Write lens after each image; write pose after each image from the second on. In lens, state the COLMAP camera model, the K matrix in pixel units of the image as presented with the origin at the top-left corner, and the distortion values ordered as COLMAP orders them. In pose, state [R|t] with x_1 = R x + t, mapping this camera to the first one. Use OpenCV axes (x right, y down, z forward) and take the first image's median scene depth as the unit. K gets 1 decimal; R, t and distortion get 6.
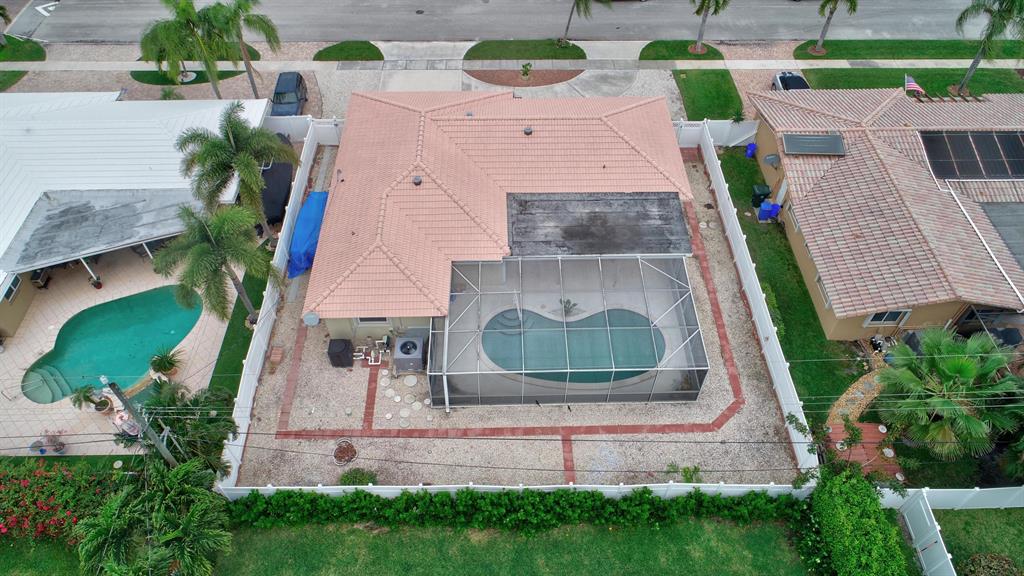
lens RADIAL K [[693.5, 0, 509.2], [0, 693.5, 289.3], [0, 0, 1]] dist [0.000200, 0.000991]
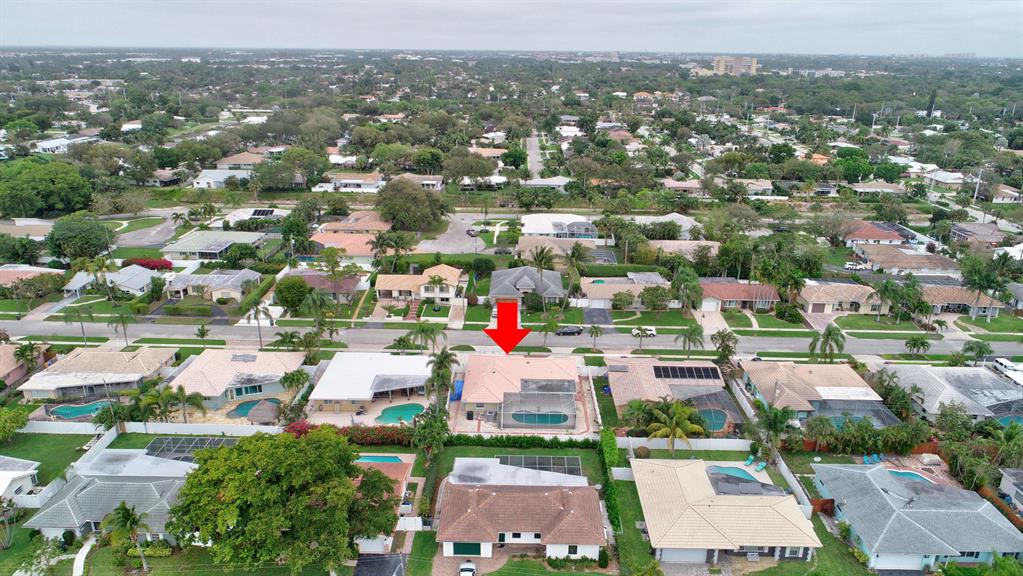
lens RADIAL K [[692.8, 0, 509.4], [0, 692.8, 287.5], [0, 0, 1]] dist [0.000200, 0.000991]
pose [[0.999330, 0.022921, -0.028531, 0.024498], [-0.034298, 0.858509, -0.511650, 1.124747], [0.012766, 0.512286, 0.858720, -1.938521]]
